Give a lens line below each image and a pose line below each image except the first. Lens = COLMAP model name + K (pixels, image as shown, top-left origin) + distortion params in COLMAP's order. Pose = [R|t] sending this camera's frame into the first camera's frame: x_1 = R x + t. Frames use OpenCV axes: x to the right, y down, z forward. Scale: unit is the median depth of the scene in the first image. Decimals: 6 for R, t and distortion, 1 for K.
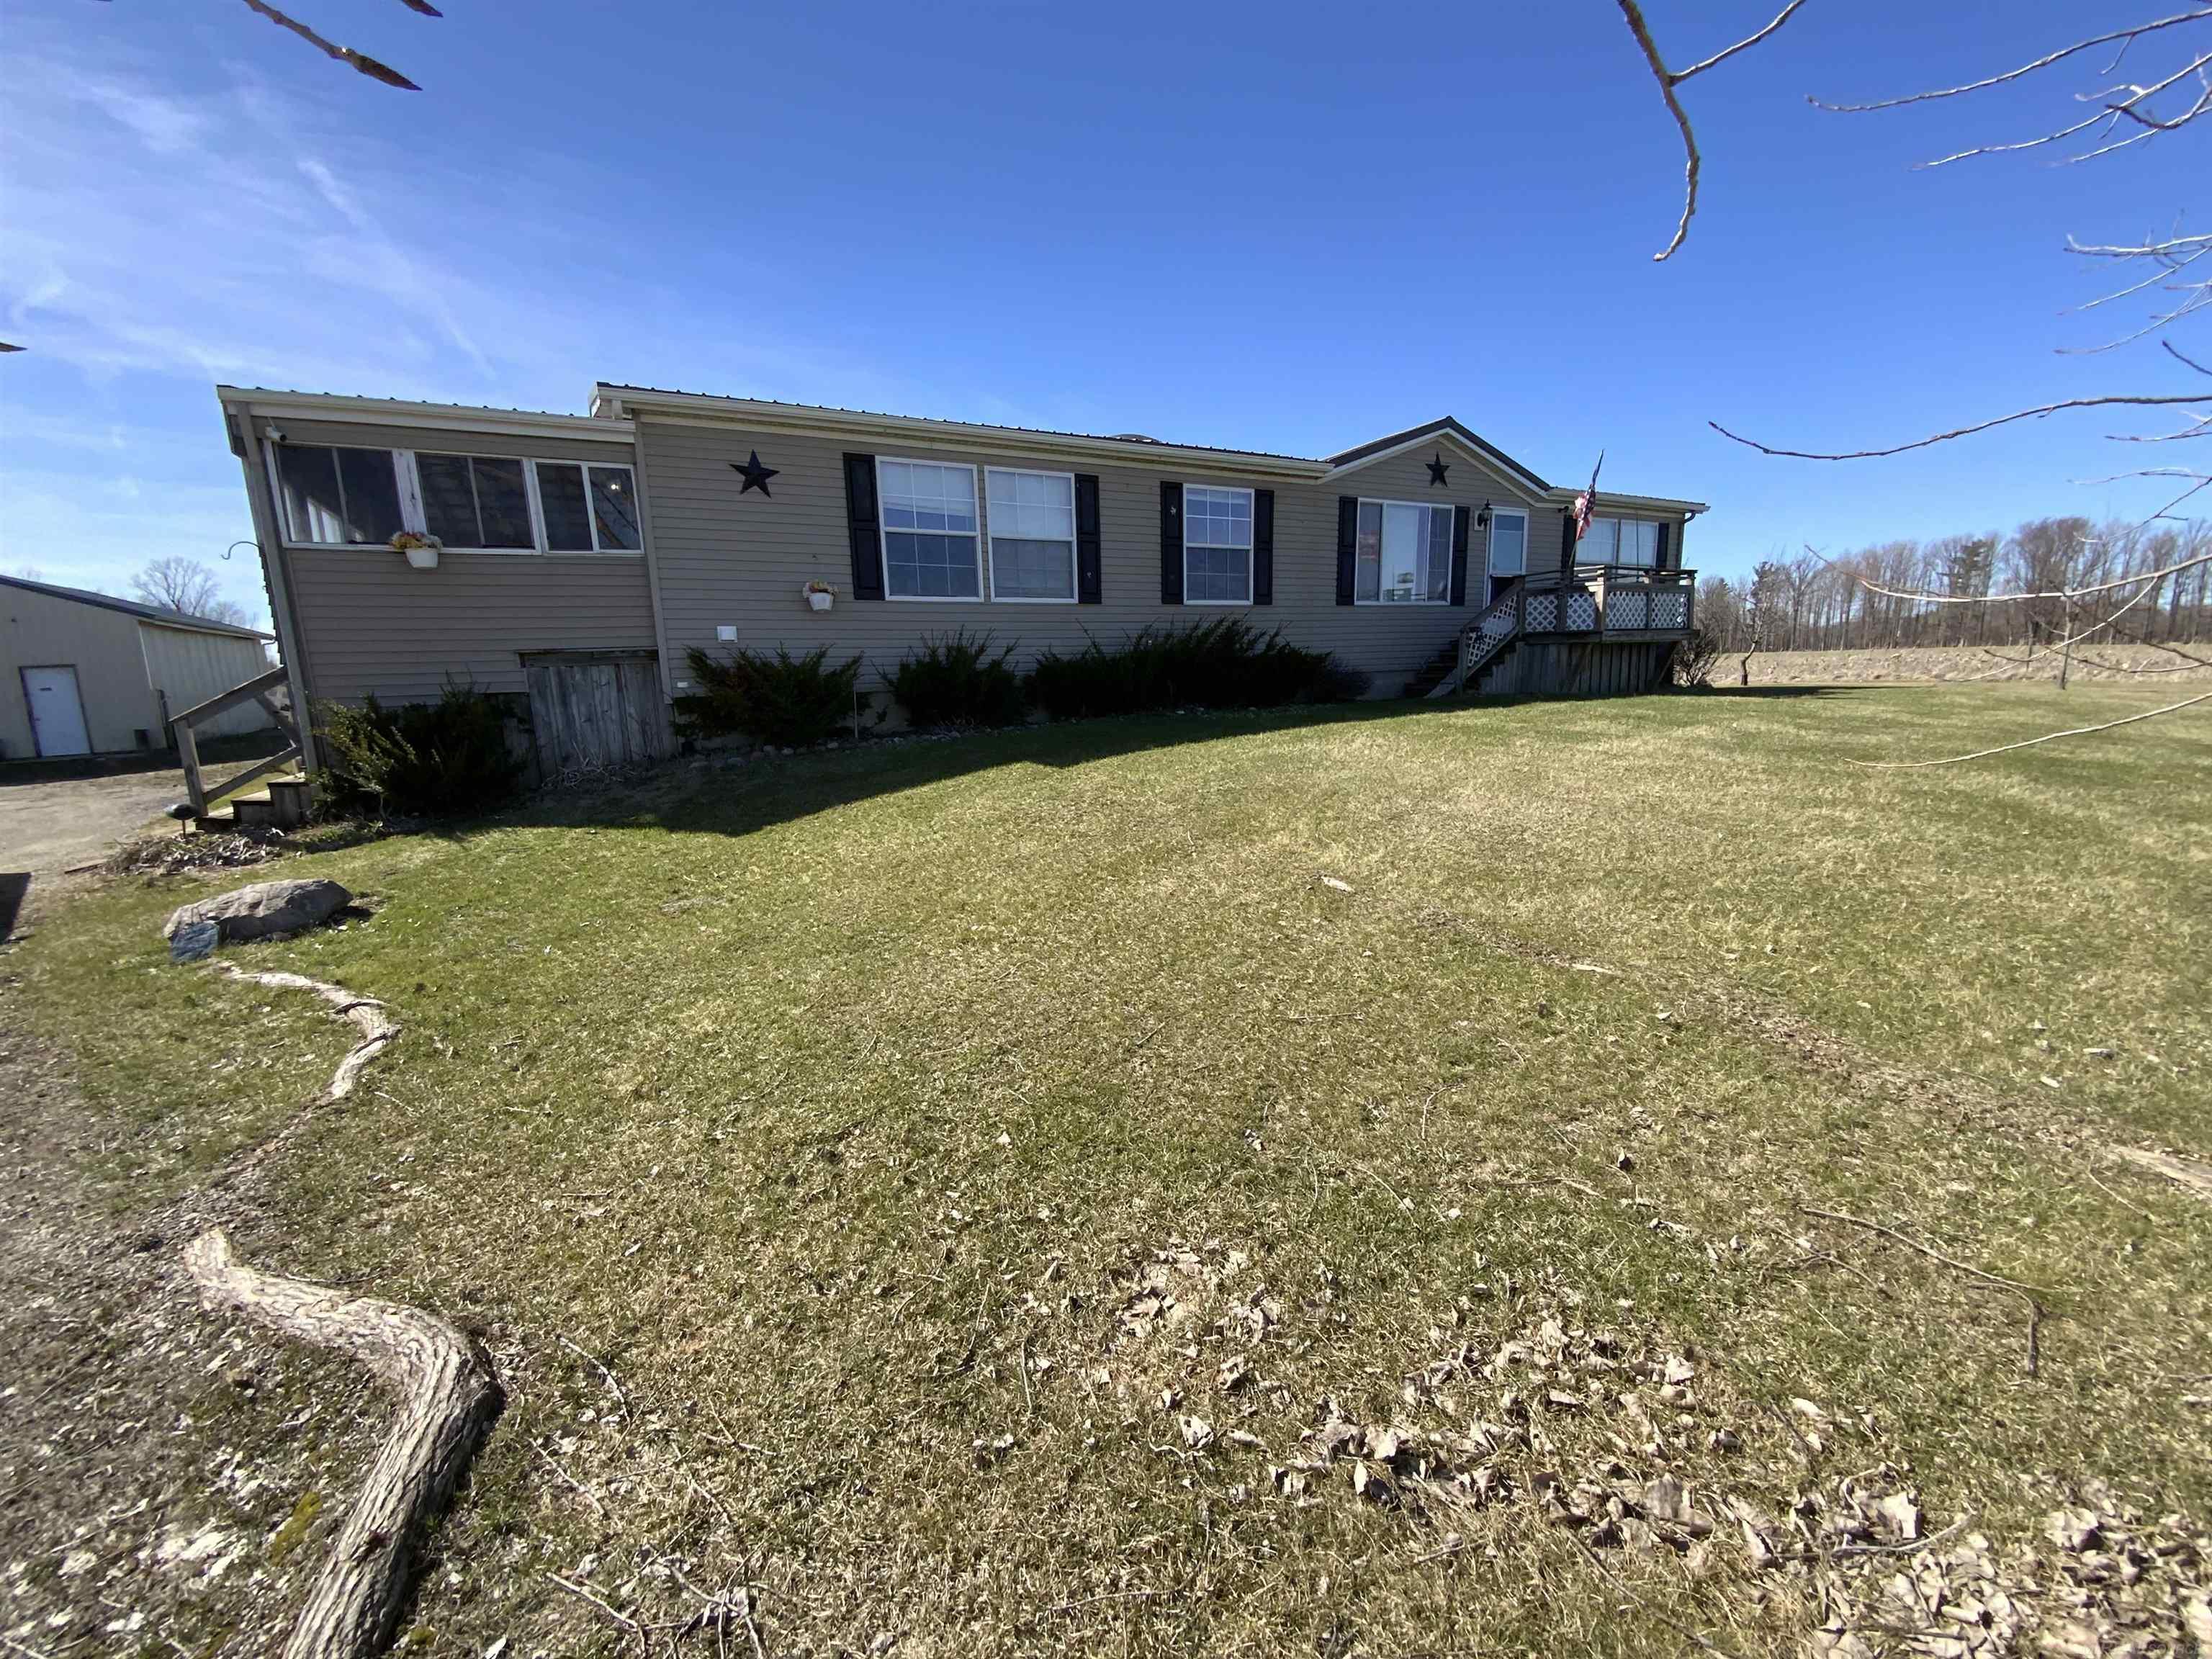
lens RADIAL K [[895.3, 0, 1095.6], [0, 895.3, 849.6], [0, 0, 1]] dist [-0.001006, -0.000101]
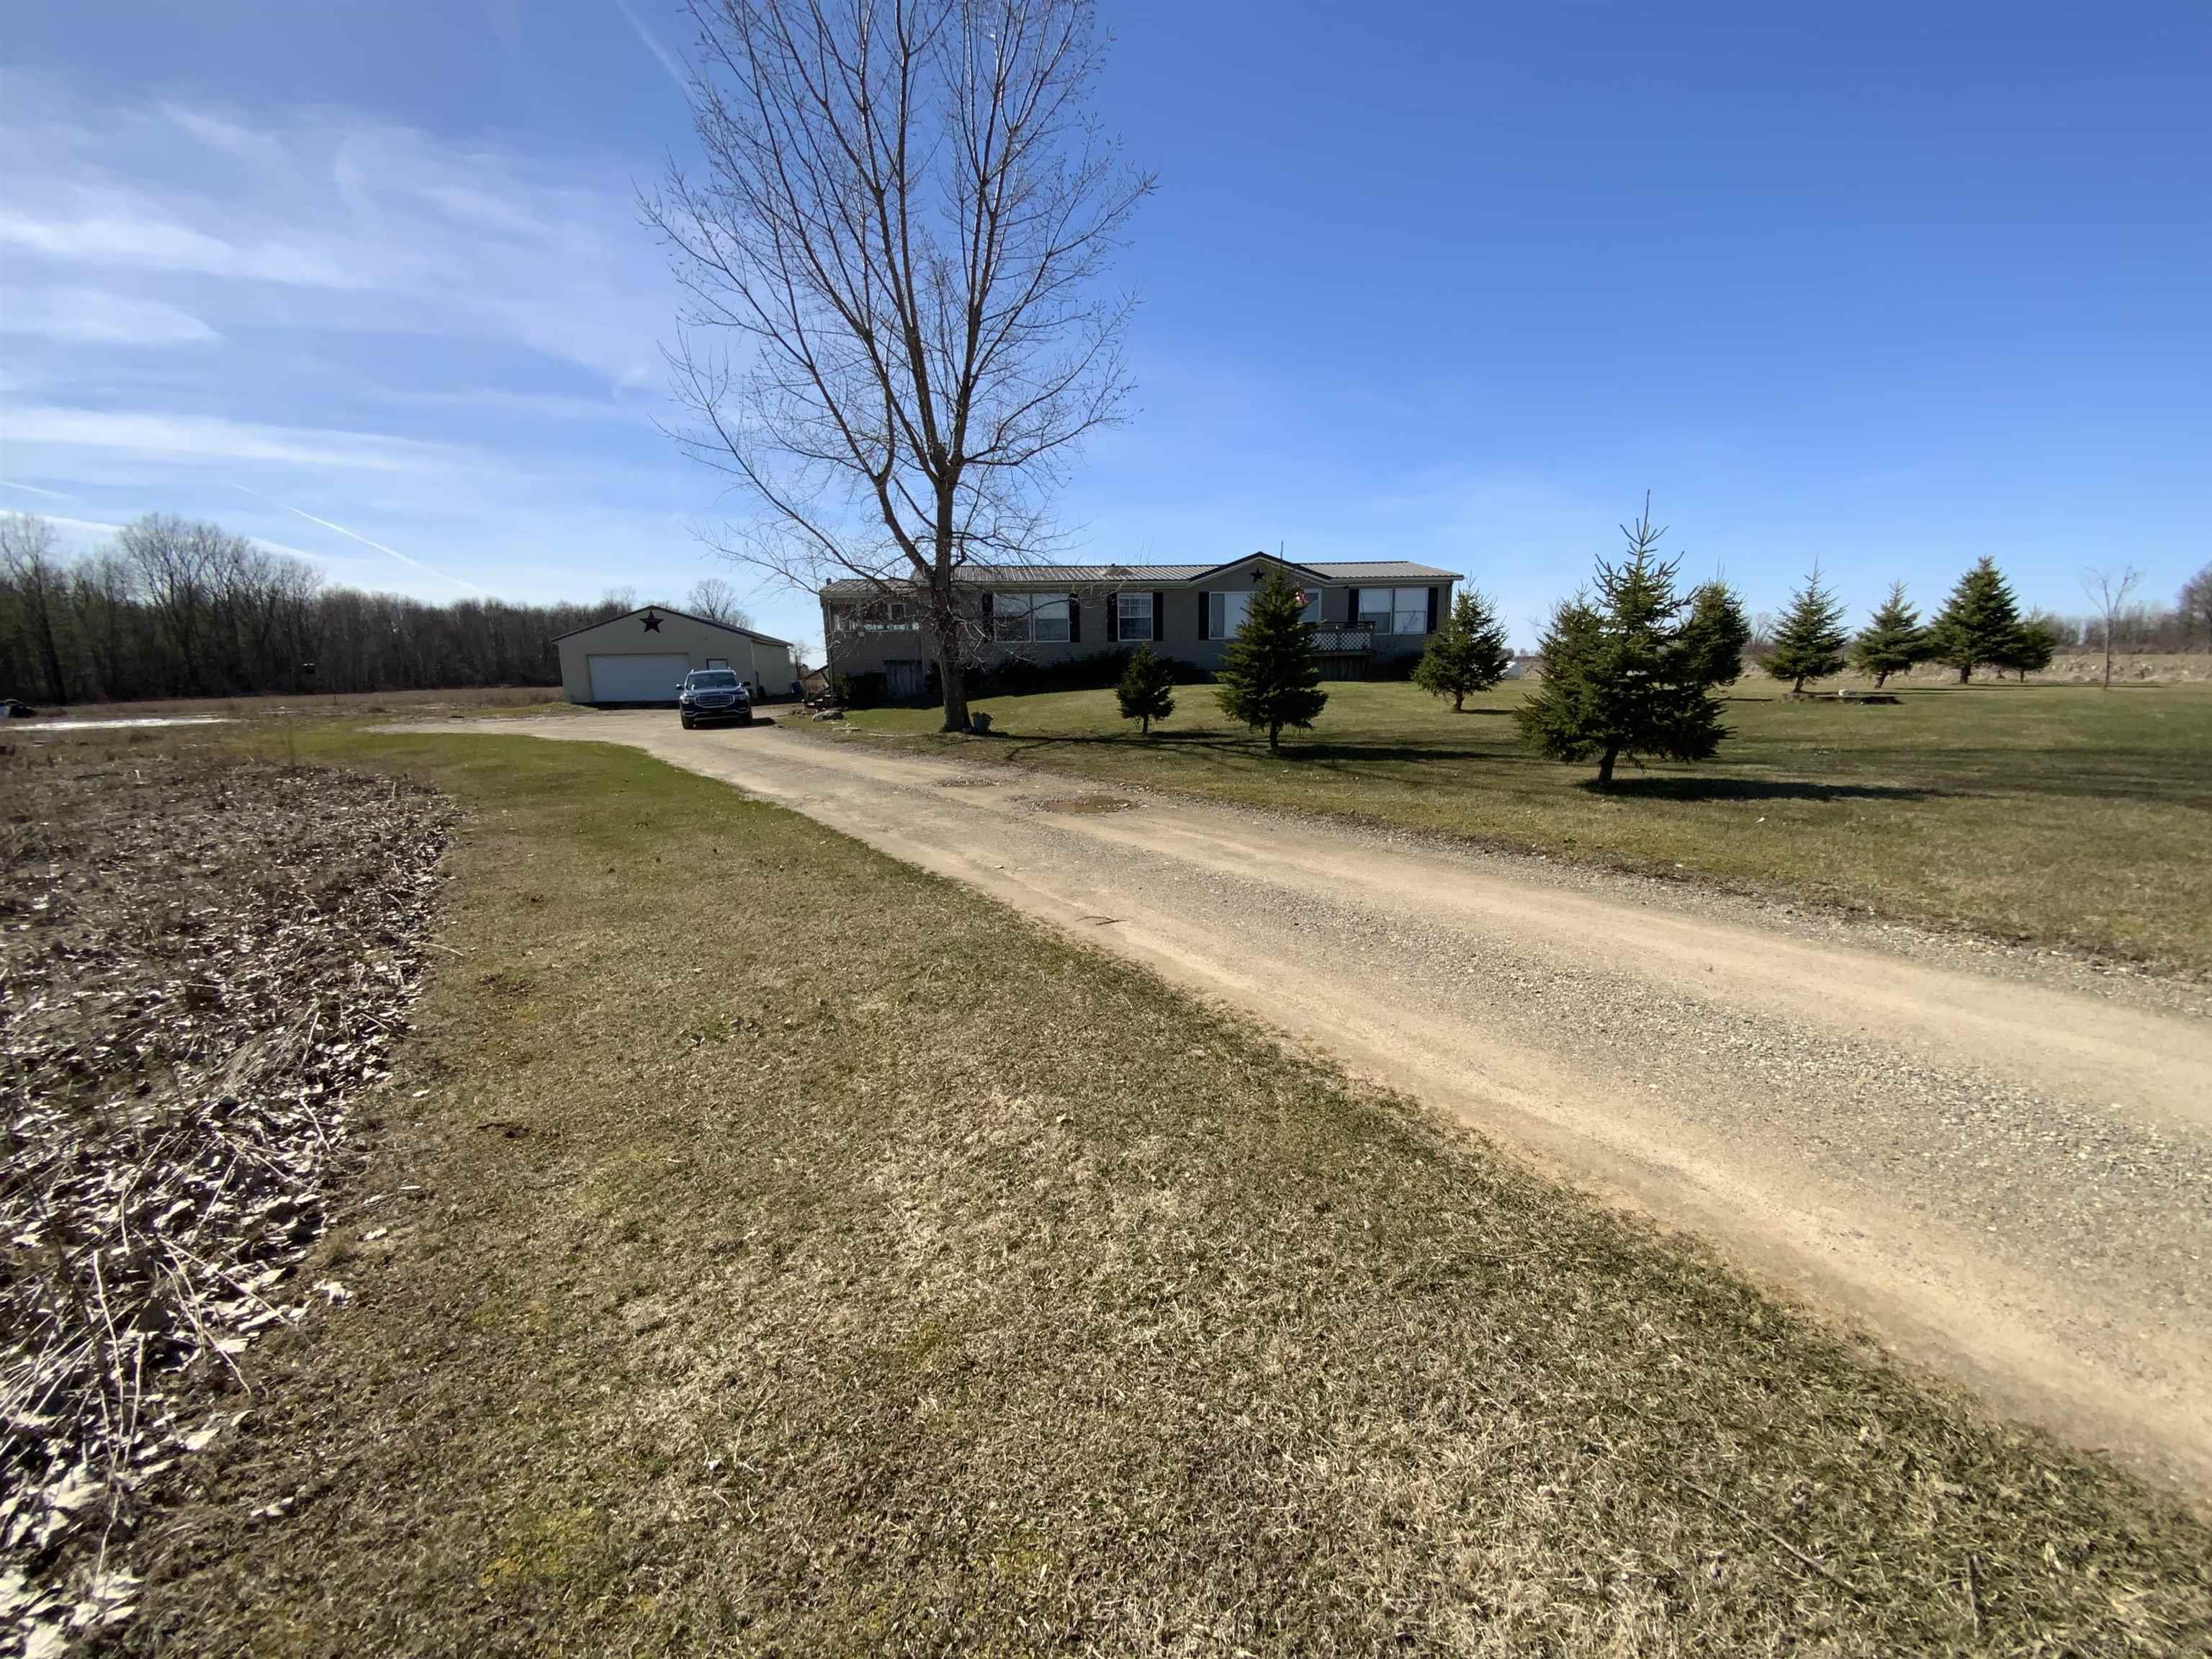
lens RADIAL K [[895.3, 0, 1105.6], [0, 895.3, 822.1], [0, 0, 1]] dist [-0.001006, -0.000101]
pose [[0.934511, 0.065292, -0.349894, 0.932834], [-0.070794, 0.997487, -0.002943, 0.224042], [0.348822, 0.027521, 0.936785, -1.264778]]
